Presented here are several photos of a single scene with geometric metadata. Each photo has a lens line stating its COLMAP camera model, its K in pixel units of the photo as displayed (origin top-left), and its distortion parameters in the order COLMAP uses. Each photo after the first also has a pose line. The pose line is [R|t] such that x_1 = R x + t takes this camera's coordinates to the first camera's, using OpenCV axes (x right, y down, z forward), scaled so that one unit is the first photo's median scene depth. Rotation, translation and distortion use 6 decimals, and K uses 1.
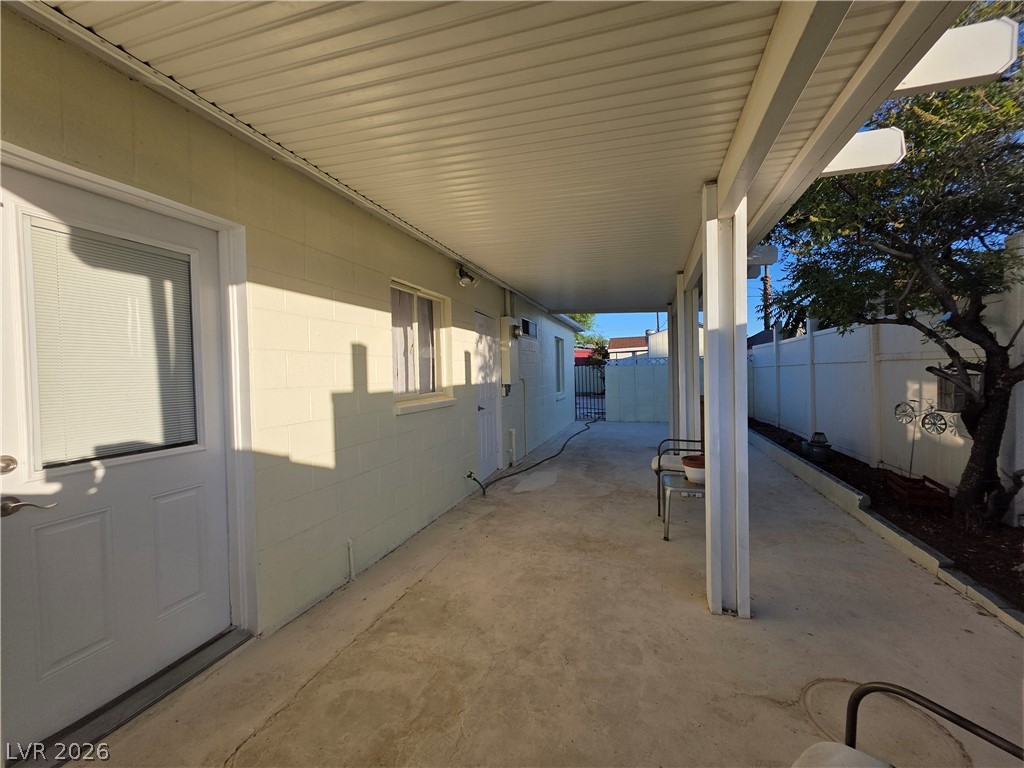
lens RADIAL K [[410.6, 0, 510.6], [0, 410.6, 383.7], [0, 0, 1]] dist [0.002064, -0.000163]
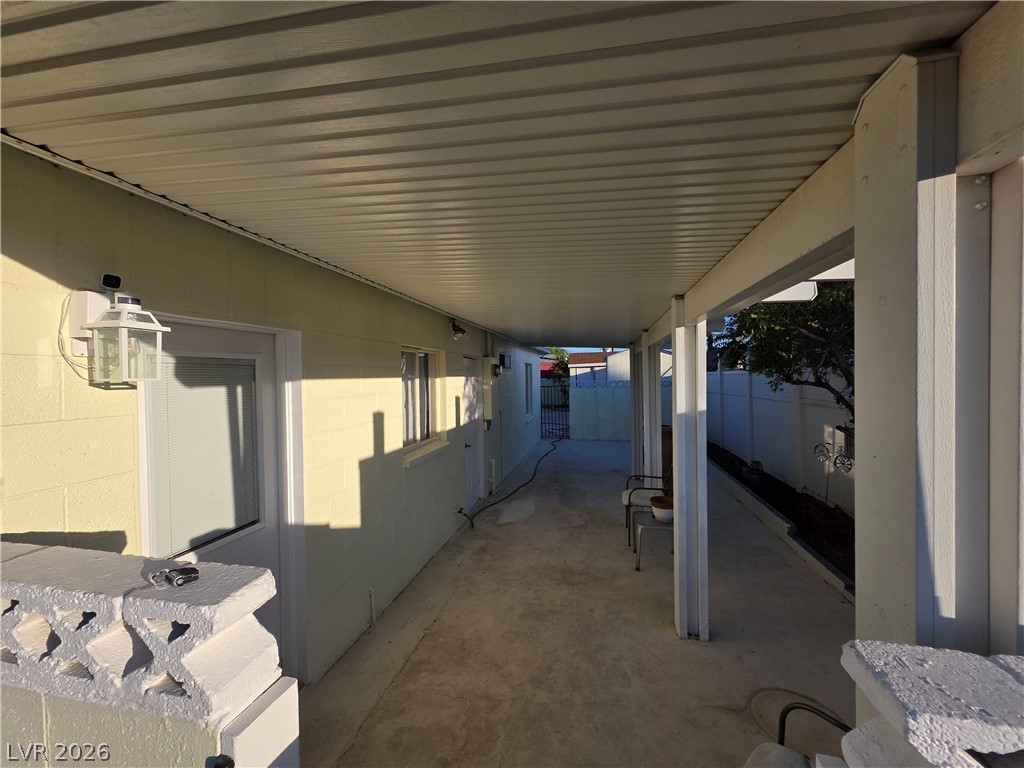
lens RADIAL K [[409.0, 0, 512.0], [0, 409.0, 384.0], [0, 0, 1]] dist [0.001241, 0.000174]
pose [[0.994086, 0.004120, 0.108521, -0.116164], [-0.003151, 0.999954, -0.009104, -0.149809], [-0.108554, 0.008708, 0.994052, -0.142263]]
